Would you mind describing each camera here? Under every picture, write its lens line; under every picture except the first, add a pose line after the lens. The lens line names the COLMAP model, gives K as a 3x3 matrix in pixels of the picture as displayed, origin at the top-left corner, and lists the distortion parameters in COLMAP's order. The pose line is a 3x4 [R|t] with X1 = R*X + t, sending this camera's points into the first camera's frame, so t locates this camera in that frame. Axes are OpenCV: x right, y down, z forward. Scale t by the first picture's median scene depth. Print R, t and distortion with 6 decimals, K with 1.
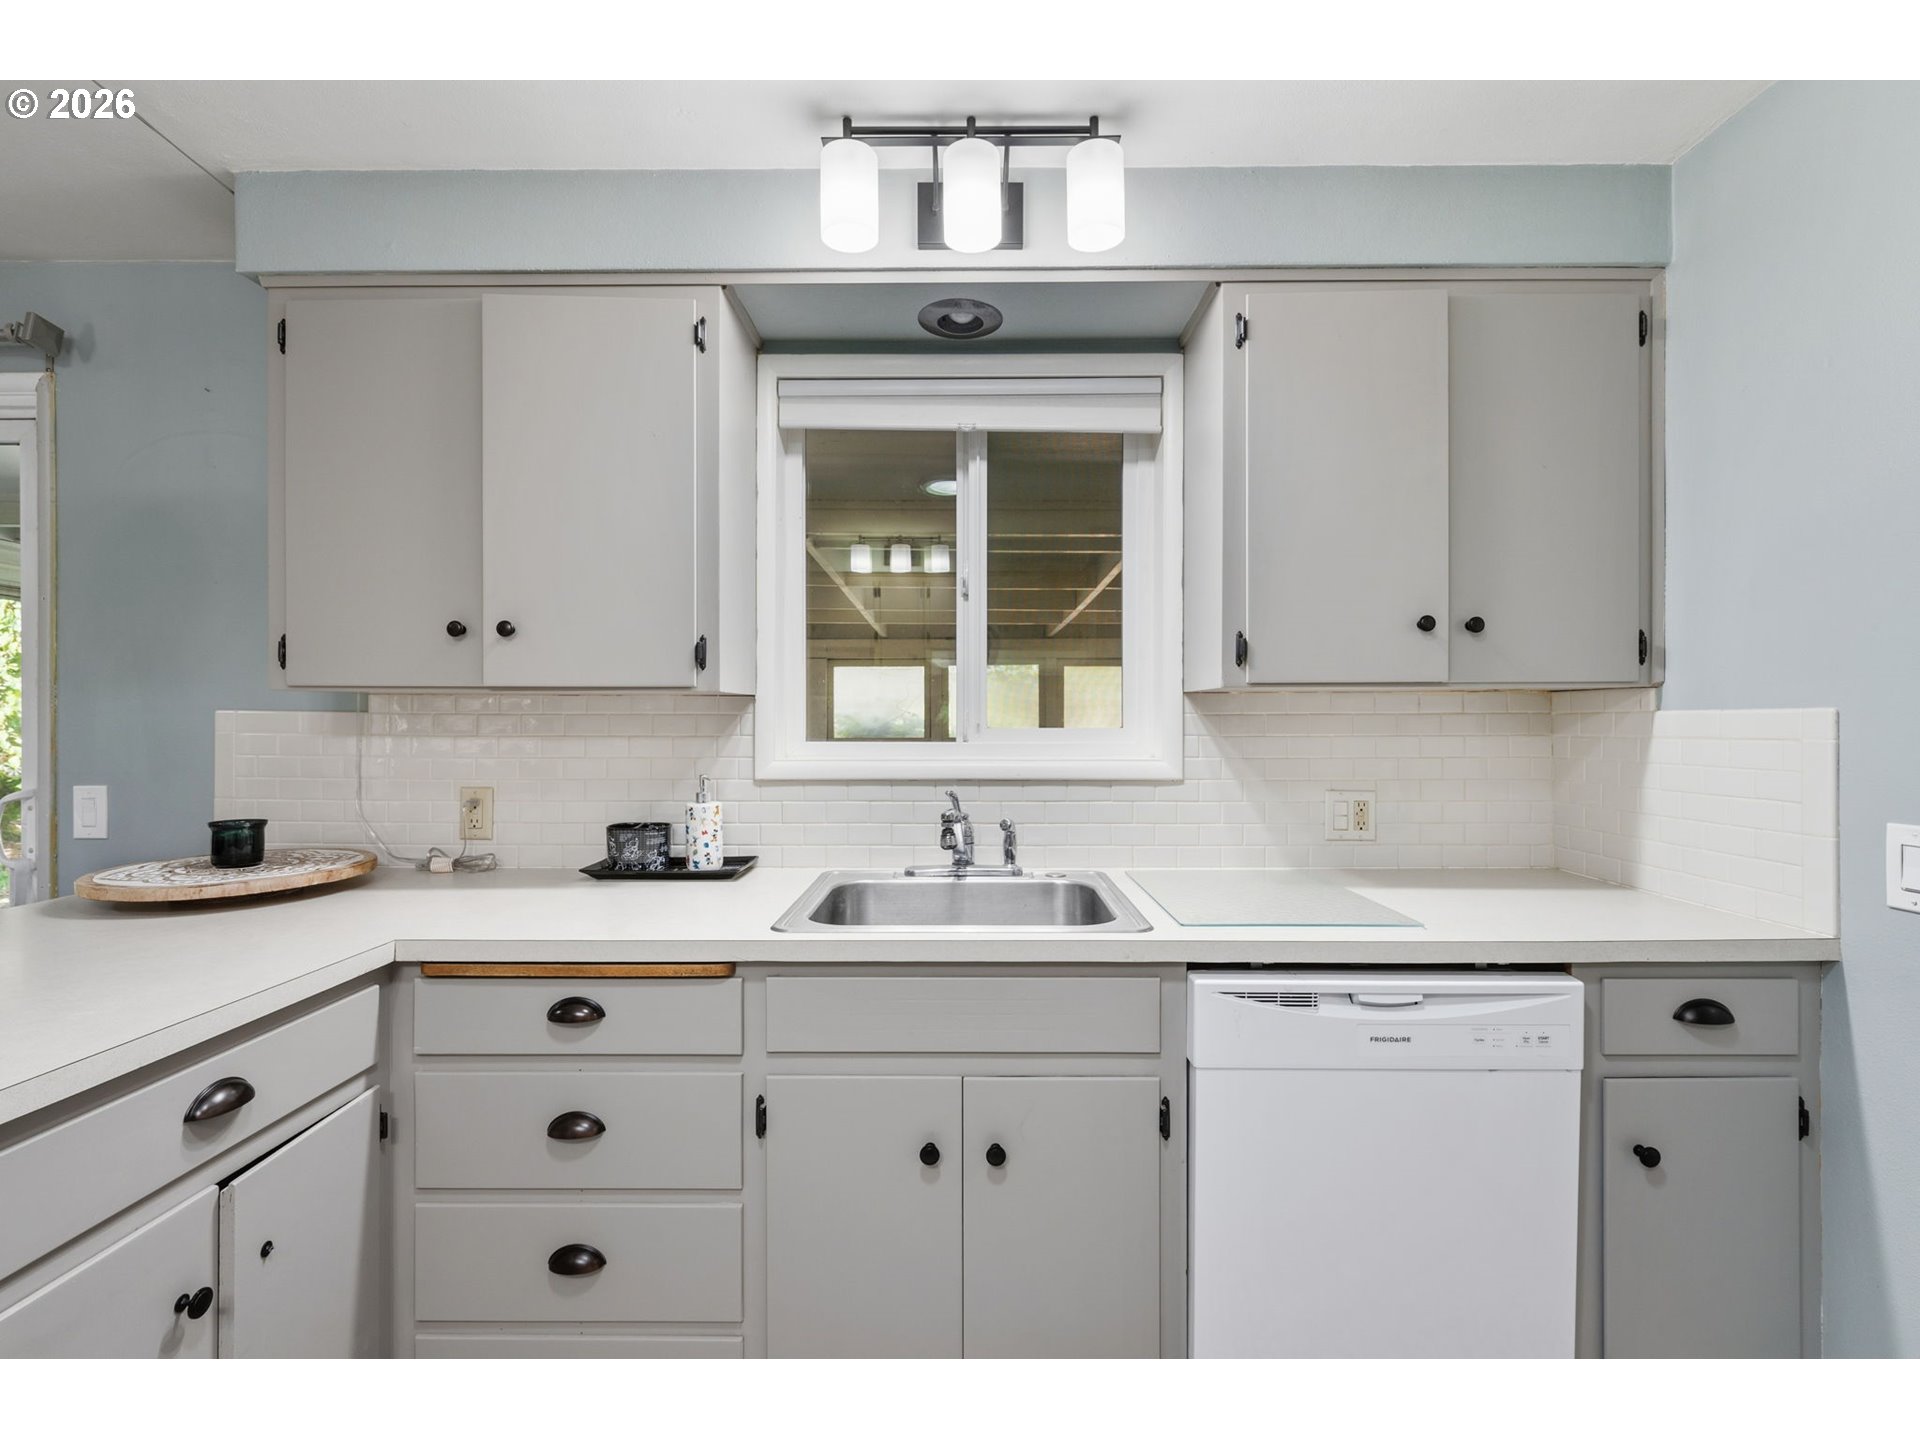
lens RADIAL K [[866.5, 0, 960.0], [0, 866.5, 720.0], [0, 0, 1]] dist [0.002633, 0.000147]
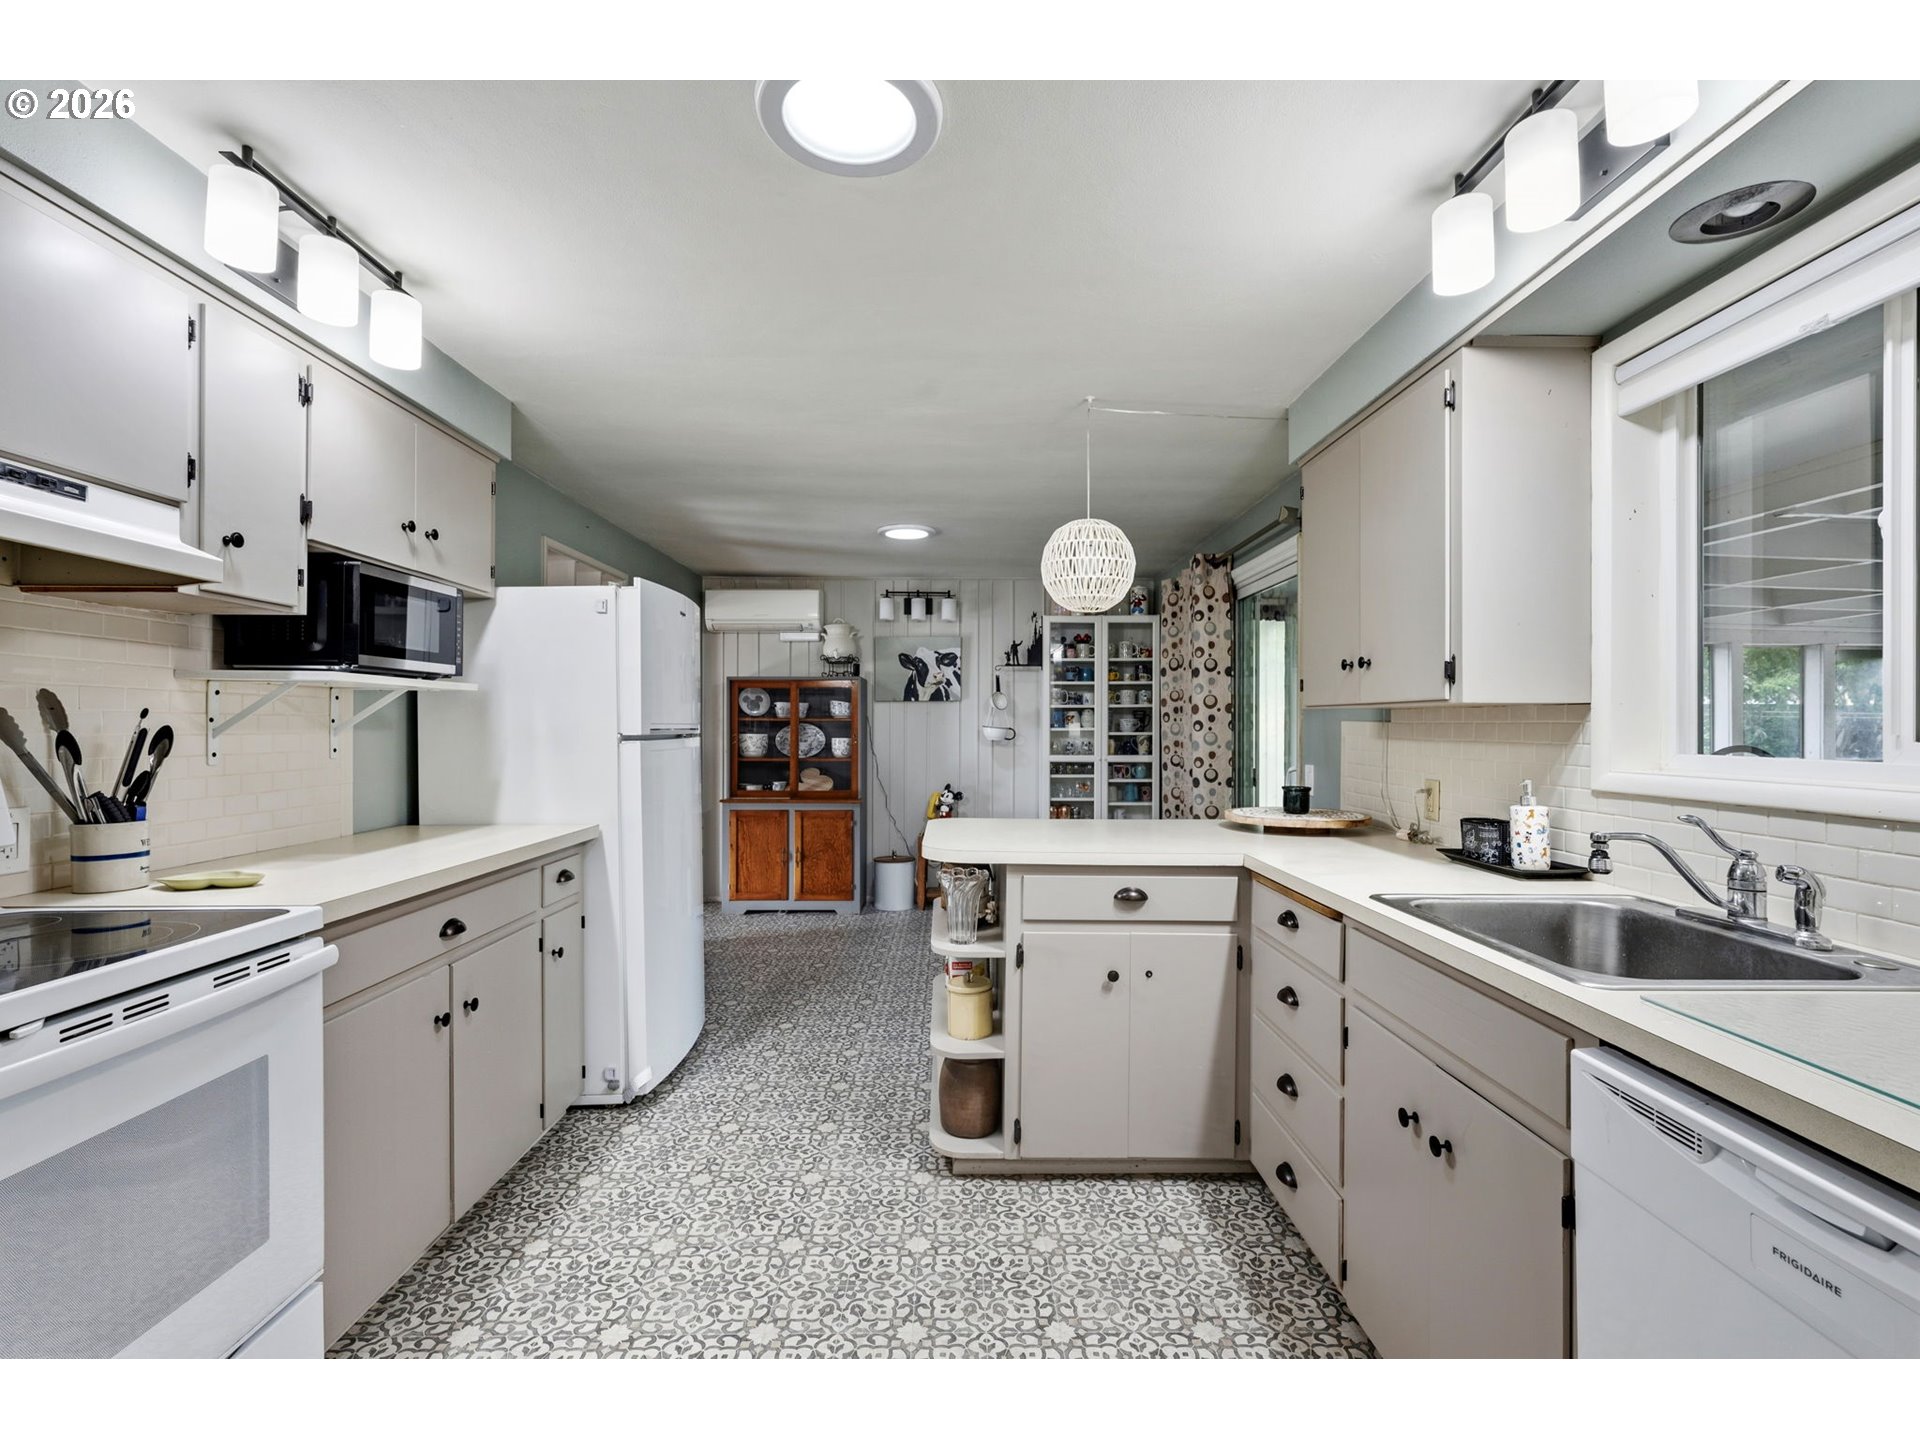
lens RADIAL K [[883.1, 0, 960.0], [0, 883.1, 720.0], [0, 0, 1]] dist [-0.000407, -0.000504]
pose [[0.003781, -0.006829, -0.999970, 0.822308], [-0.003598, 0.999970, -0.006842, -0.000081], [0.999986, 0.003624, 0.003756, 0.315880]]
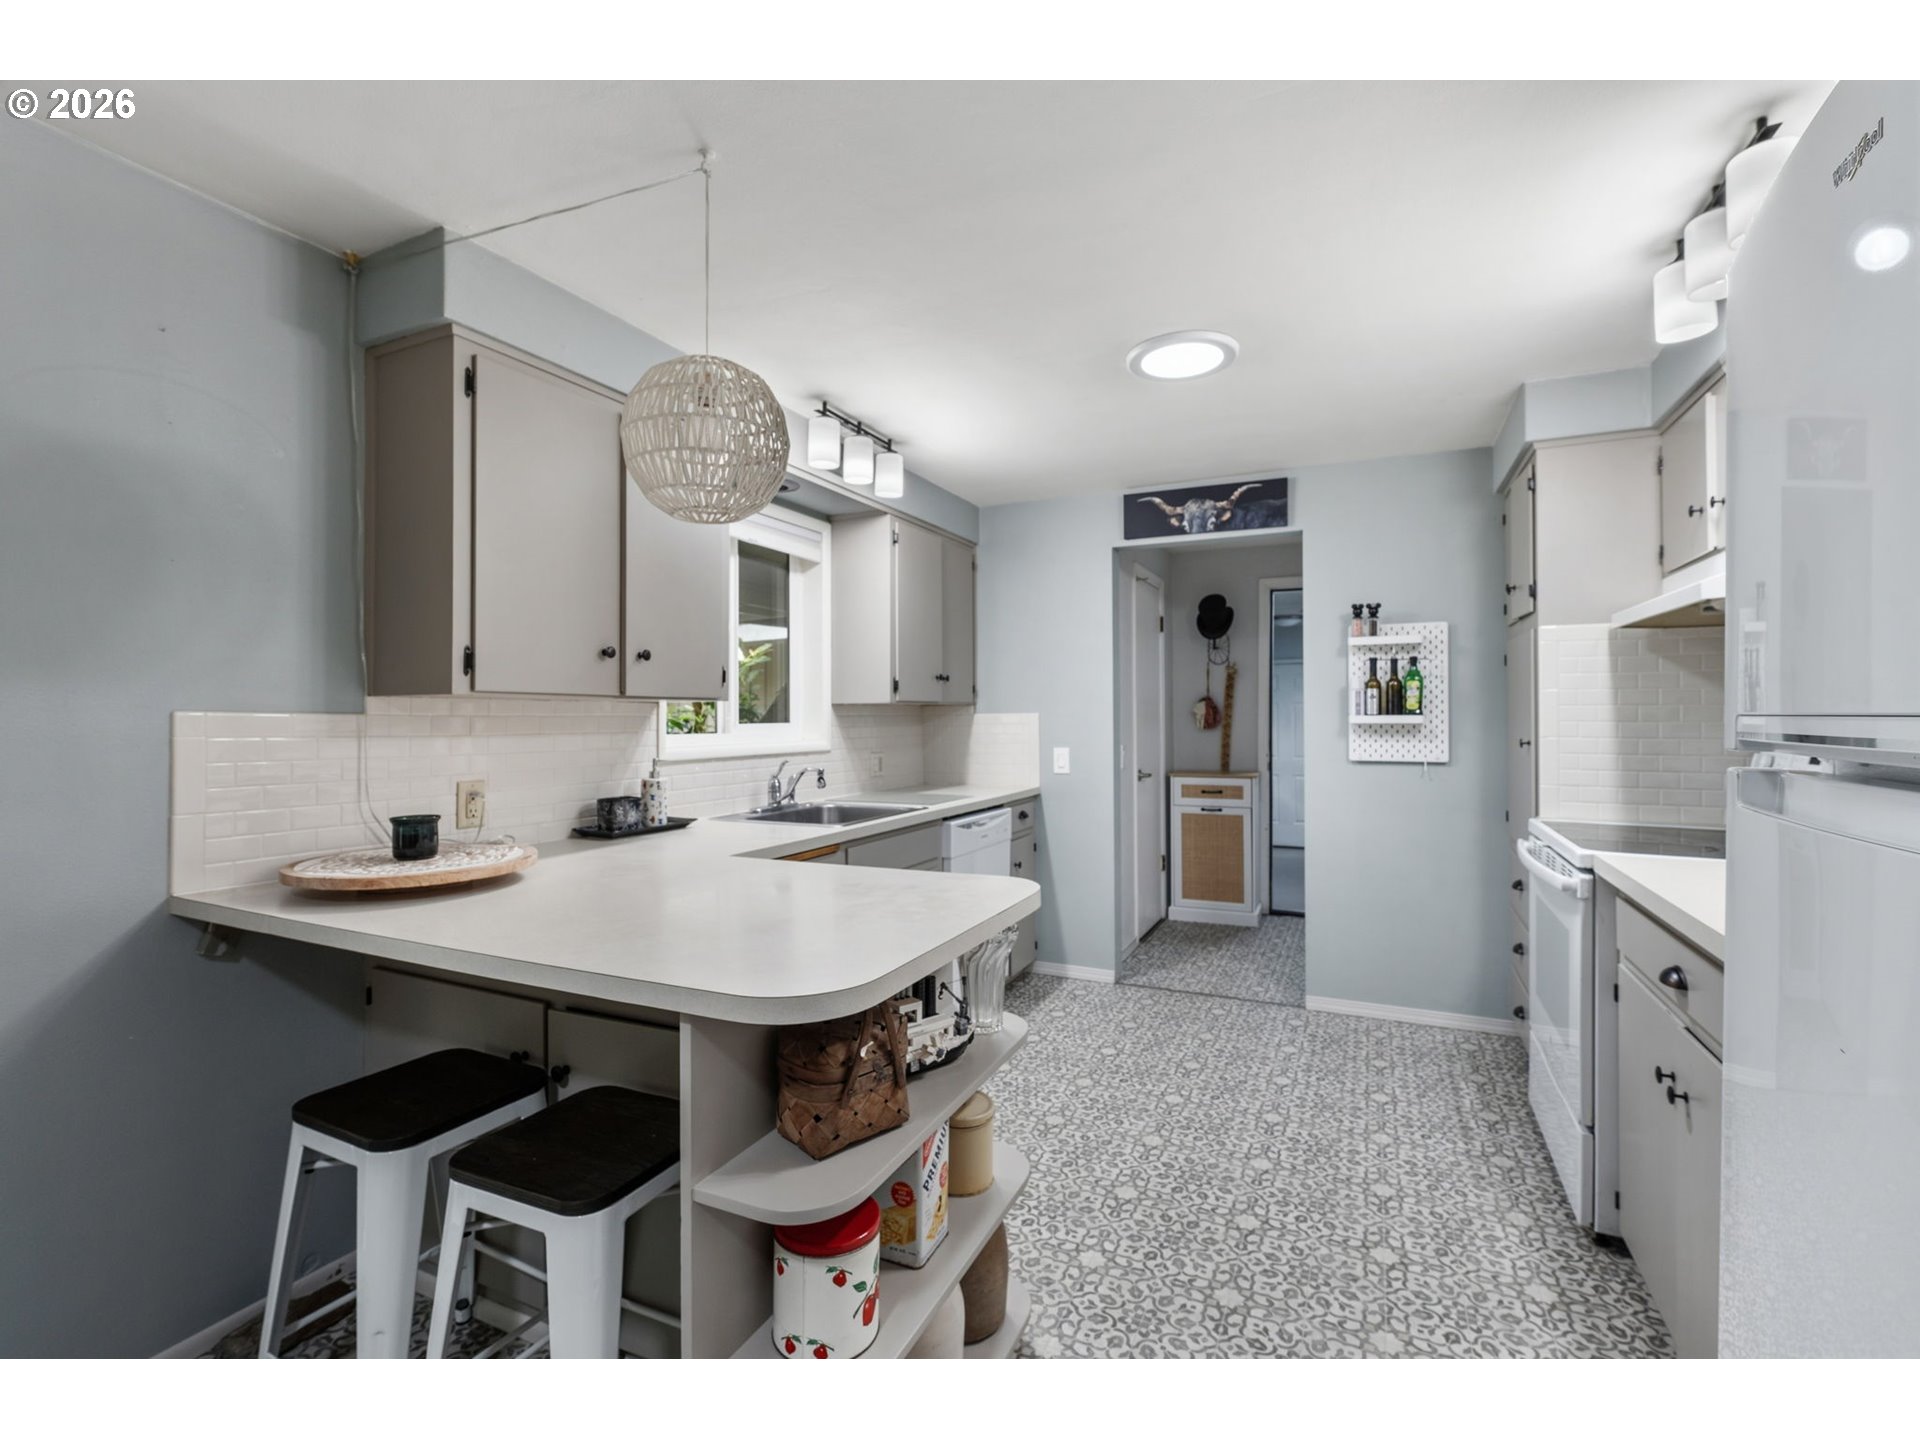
lens RADIAL K [[830.0, 0, 983.0], [0, 830.0, 715.9], [0, 0, 1]] dist [0.001558, -0.000345]
pose [[0.416928, -0.001355, 0.908939, -1.382577], [0.006888, 0.999975, -0.001669, -0.000770], [-0.908914, 0.006957, 0.416927, -0.055196]]
